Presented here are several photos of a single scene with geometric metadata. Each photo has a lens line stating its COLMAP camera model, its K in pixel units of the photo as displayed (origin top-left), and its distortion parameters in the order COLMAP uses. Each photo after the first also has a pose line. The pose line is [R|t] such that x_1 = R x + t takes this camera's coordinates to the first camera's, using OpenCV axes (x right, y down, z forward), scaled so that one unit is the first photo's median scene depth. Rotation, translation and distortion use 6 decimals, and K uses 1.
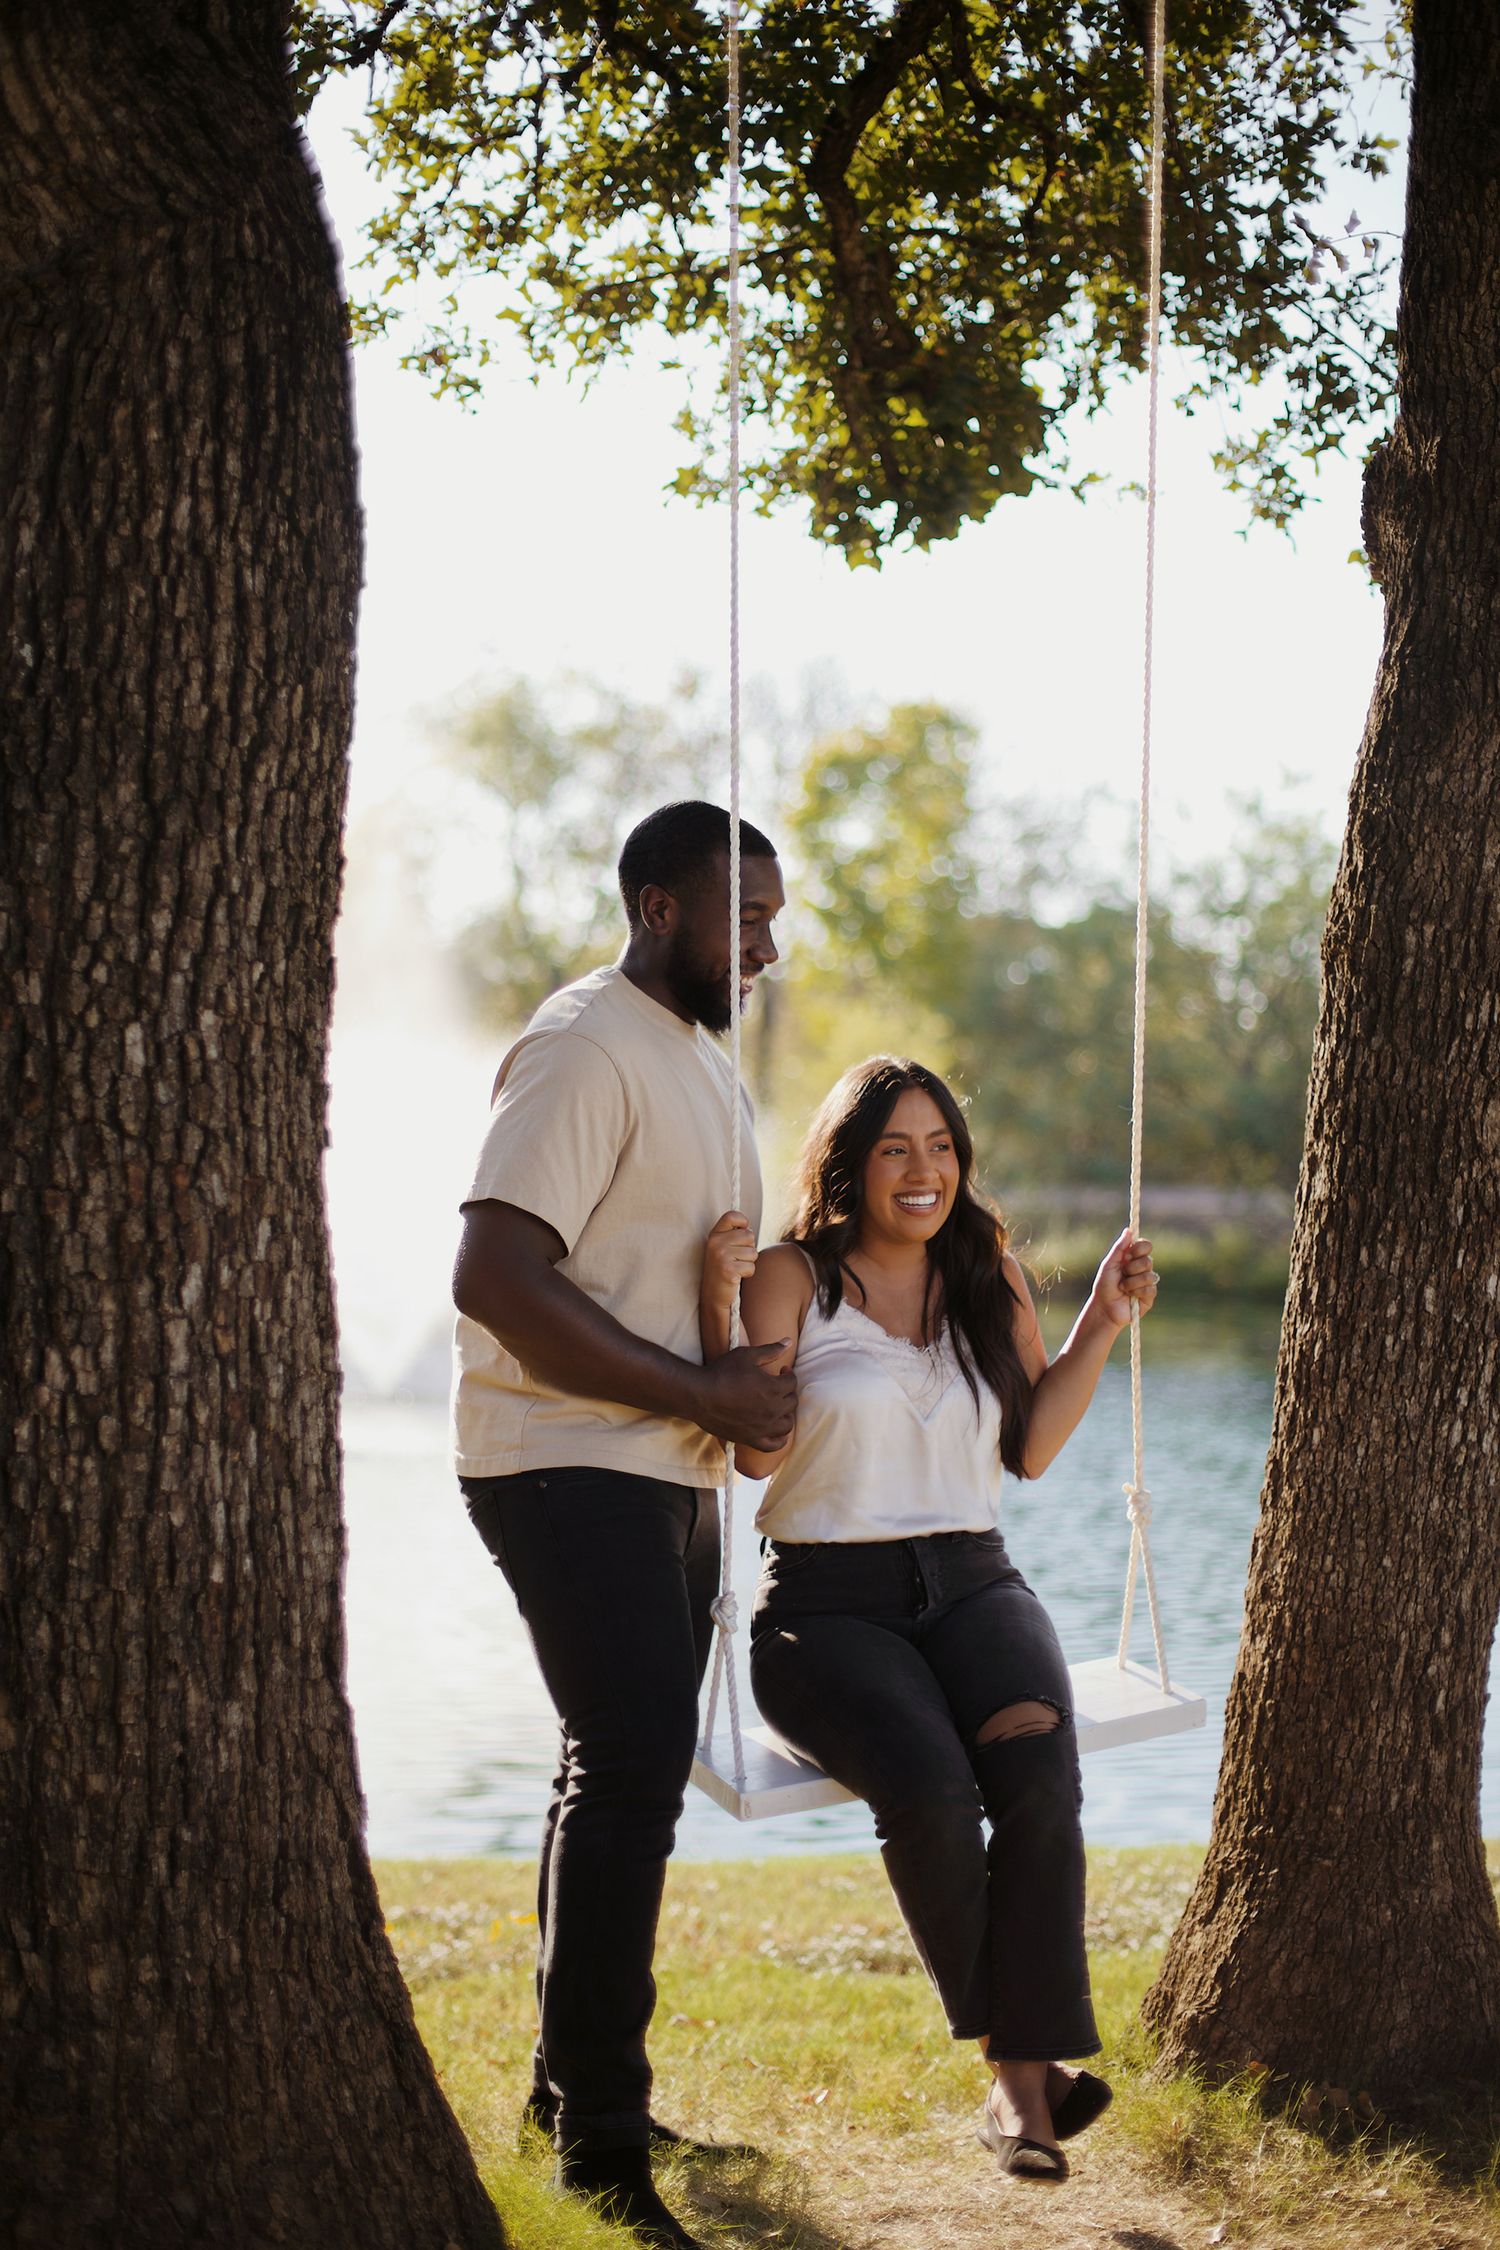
lens RADIAL K [[3223.4, 0, 748.6], [0, 3223.4, 1132.1], [0, 0, 1]] dist [-0.120036, 0.000000]
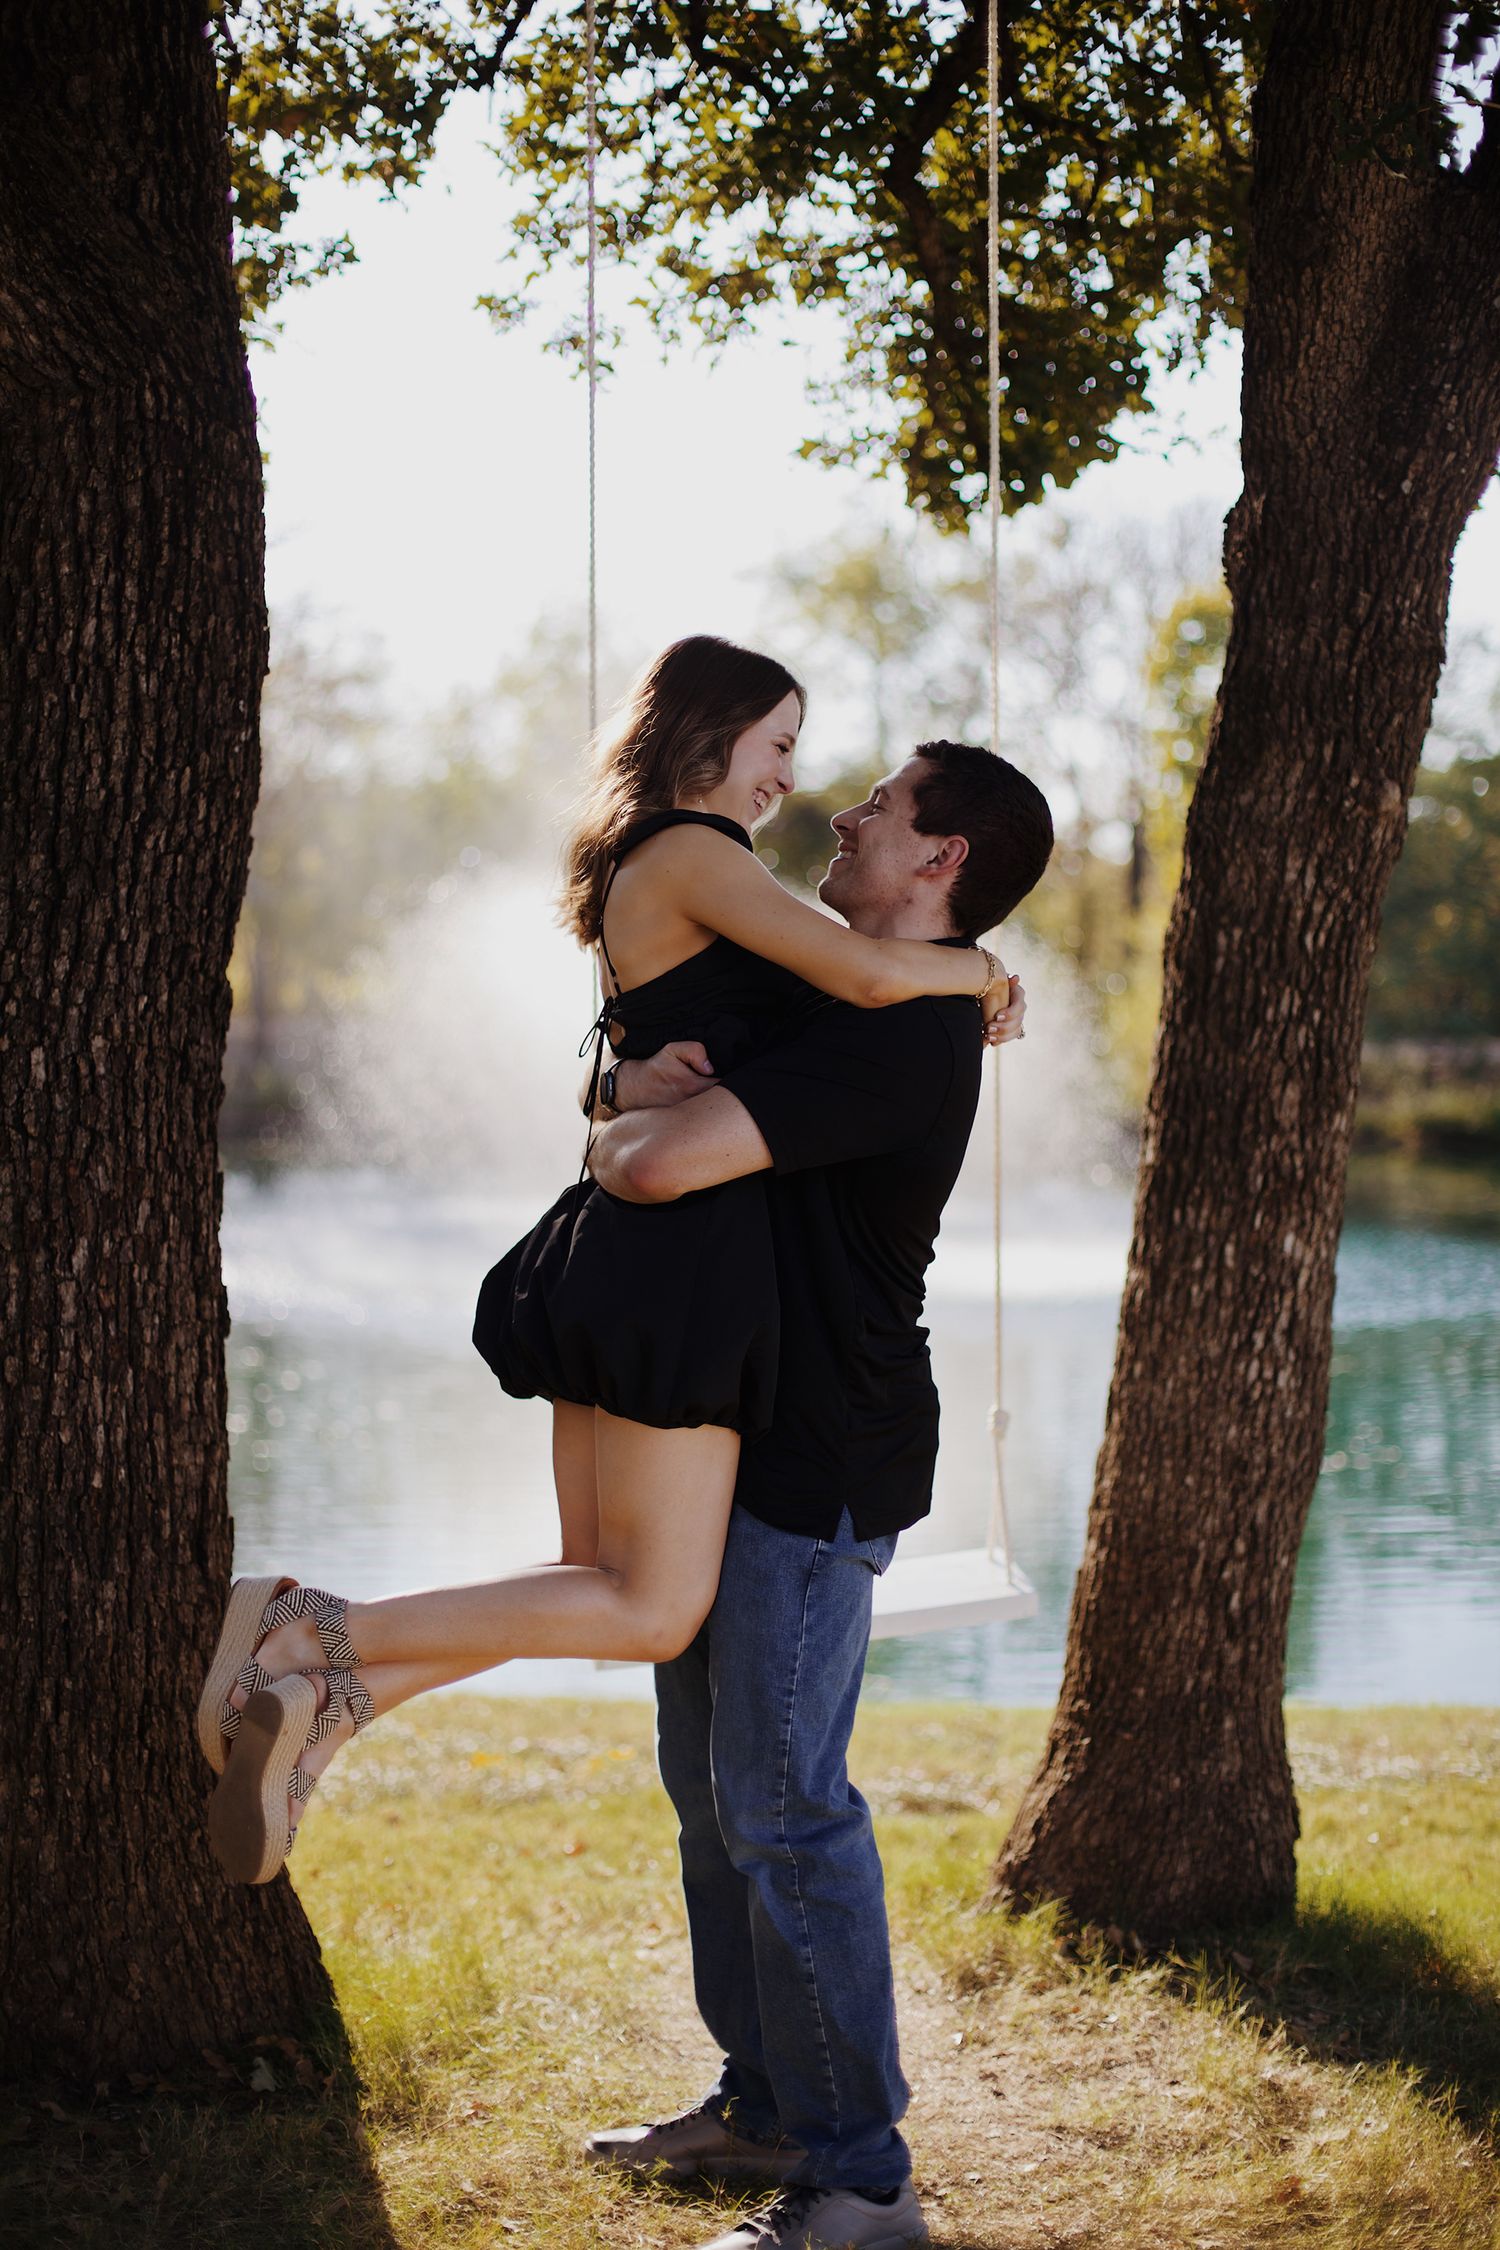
lens RADIAL K [[3223.4, 0, 753.7], [0, 3223.4, 1132.6], [0, 0, 1]] dist [-0.120036, 0.000000]
pose [[0.992029, 0.012338, -0.125408, 0.187022], [-0.005903, 0.998653, 0.051554, -0.050498], [0.125875, -0.050403, 0.990765, -0.166376]]
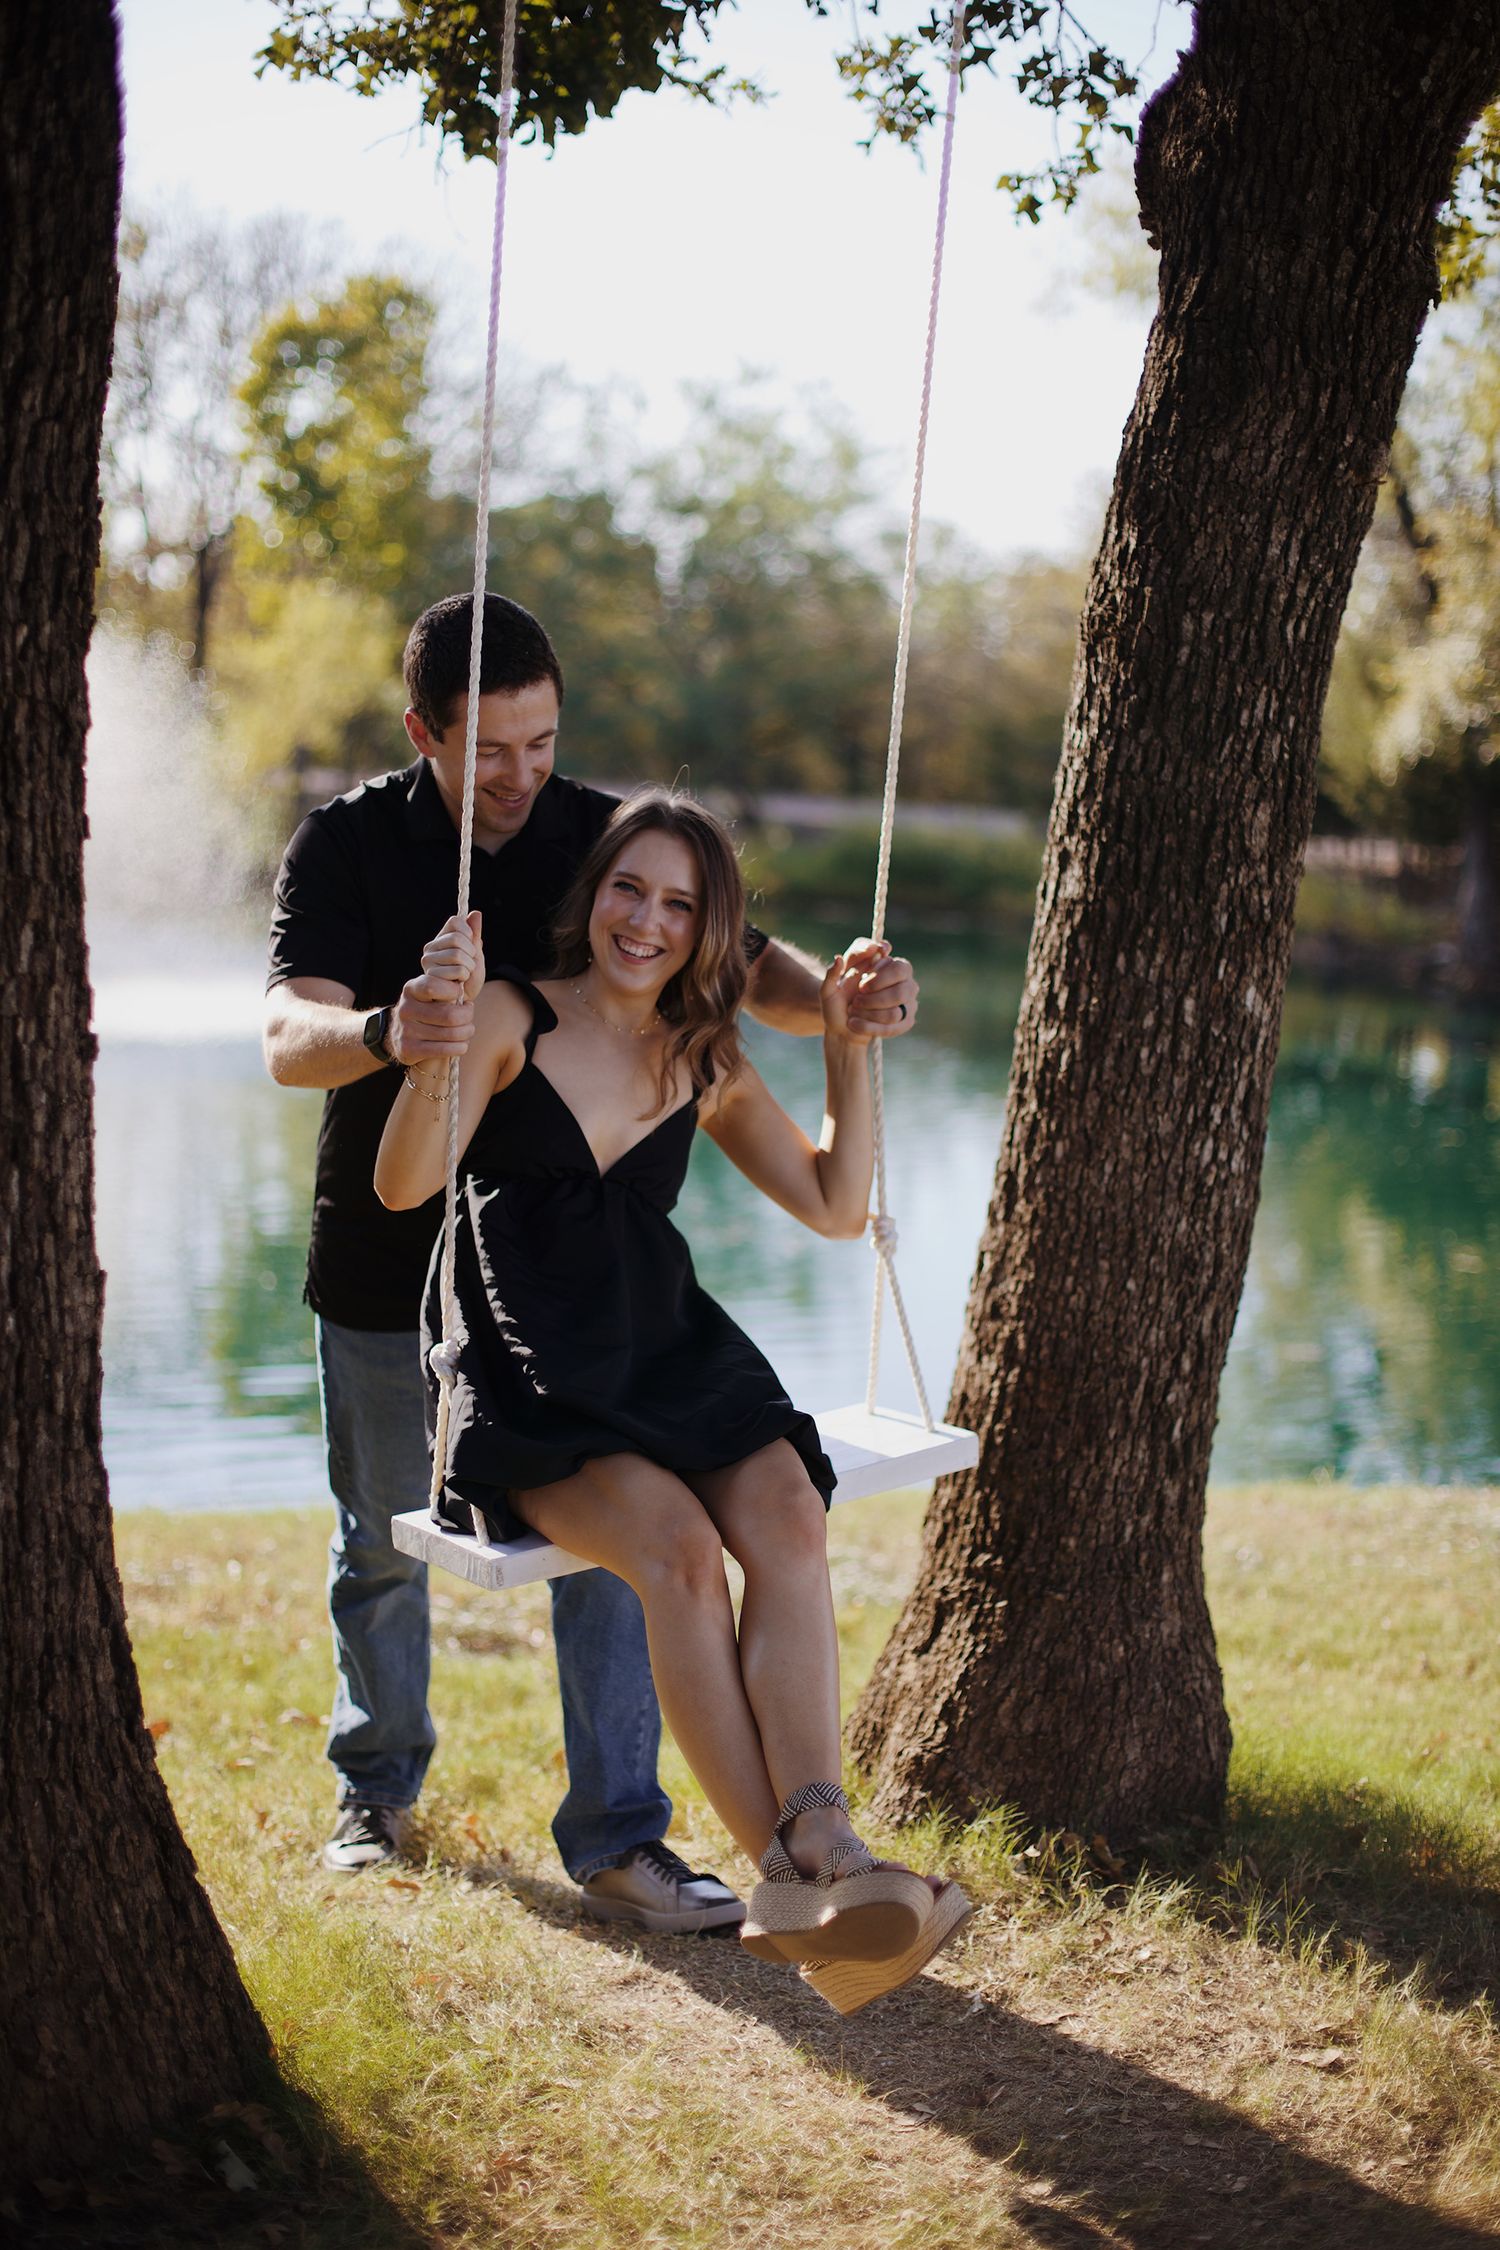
lens RADIAL K [[3223.4, 0, 716.9], [0, 3223.4, 1111.5], [0, 0, 1]] dist [-0.120036, 0.000000]
pose [[0.984530, 0.020927, 0.173961, -0.089463], [-0.042143, 0.991979, 0.119175, -0.025744], [-0.170072, -0.124662, 0.977515, 0.091420]]
